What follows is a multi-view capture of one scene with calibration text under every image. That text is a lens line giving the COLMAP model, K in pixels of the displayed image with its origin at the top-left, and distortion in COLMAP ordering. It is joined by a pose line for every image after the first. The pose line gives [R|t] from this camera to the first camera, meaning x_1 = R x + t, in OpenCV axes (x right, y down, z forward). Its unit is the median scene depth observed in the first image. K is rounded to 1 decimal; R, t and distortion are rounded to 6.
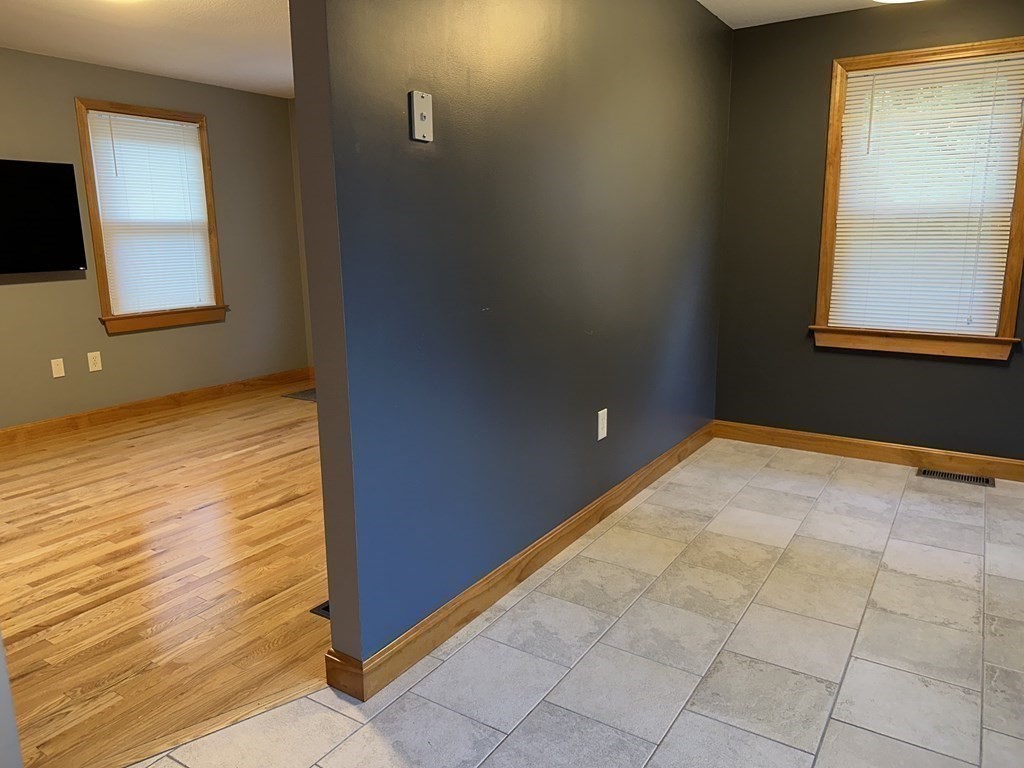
lens RADIAL K [[726.5, 0, 513.9], [0, 726.5, 376.9], [0, 0, 1]] dist [0.024026, -0.027552]
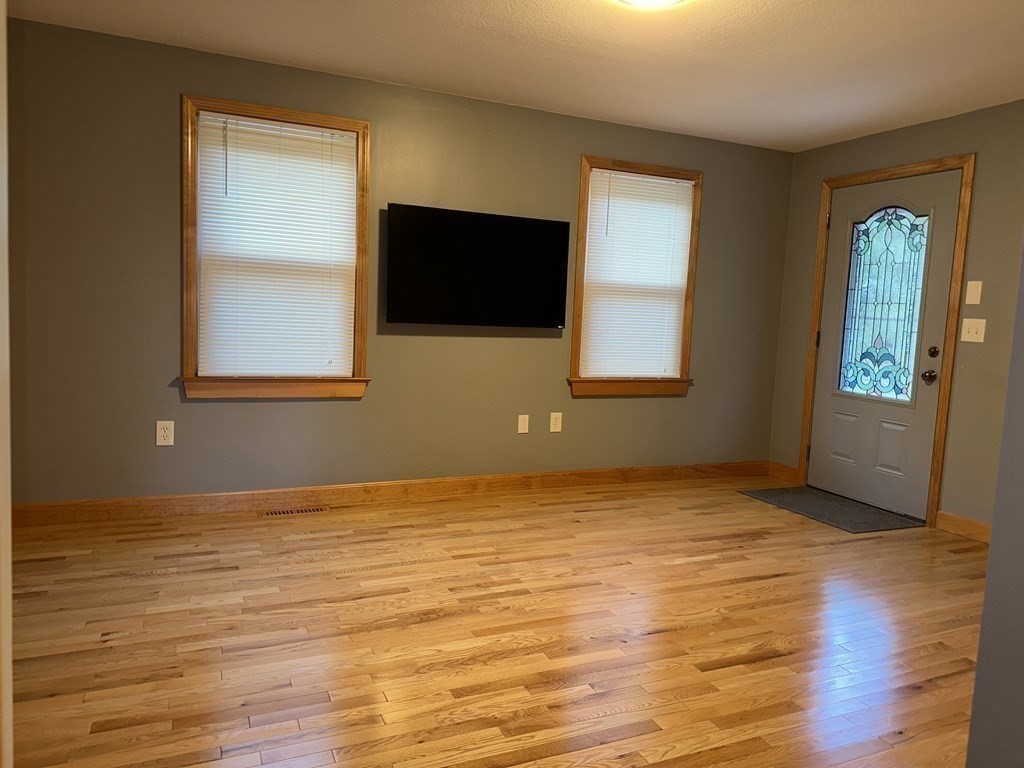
lens RADIAL K [[713.7, 0, 518.3], [0, 713.7, 380.1], [0, 0, 1]] dist [0.116478, -0.135855]
pose [[0.835349, 0.104703, -0.539657, -0.130153], [-0.162472, 0.984862, -0.060414, -0.012791], [0.525163, 0.138145, 0.839714, 0.200604]]
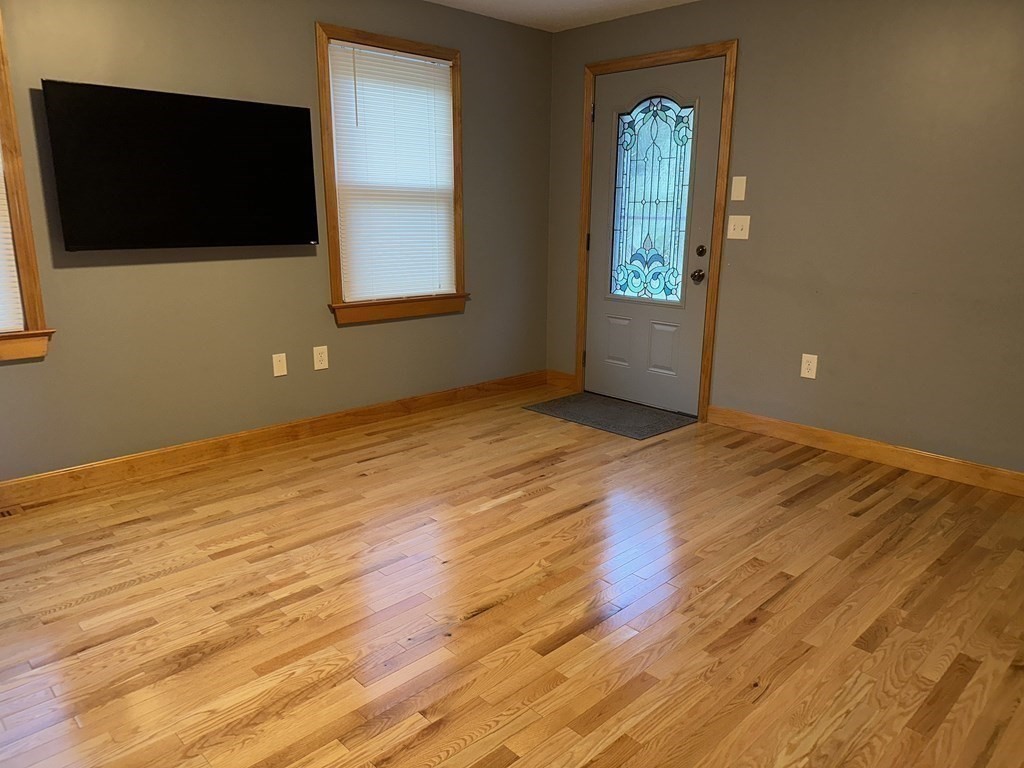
lens RADIAL K [[721.1, 0, 514.0], [0, 721.1, 378.5], [0, 0, 1]] dist [0.181455, -0.318385]
pose [[0.972442, 0.071625, -0.221870, -0.214050], [-0.065126, 0.997210, 0.036480, -0.049532], [0.223864, -0.021025, 0.974394, 0.298008]]
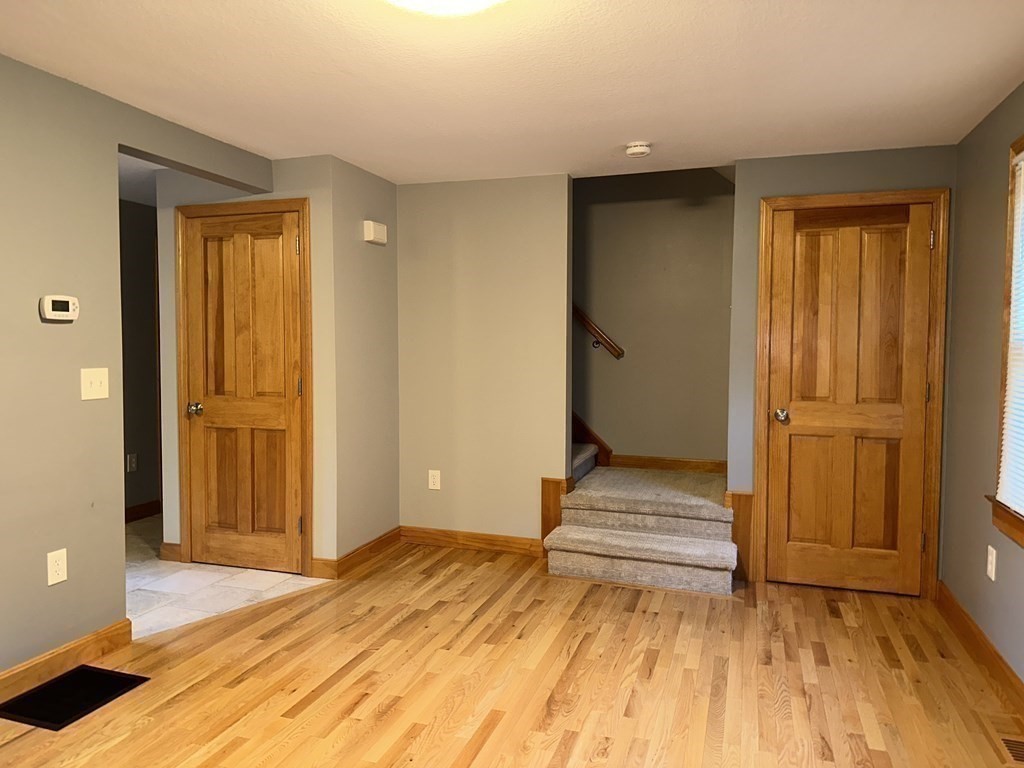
lens RADIAL K [[726.5, 0, 513.9], [0, 726.5, 376.9], [0, 0, 1]] dist [0.024026, -0.027552]
pose [[-0.969187, 0.017695, -0.245688, -0.331002], [-0.042812, 0.970136, 0.238753, -0.261309], [0.242576, 0.241915, -0.939486, 1.242531]]
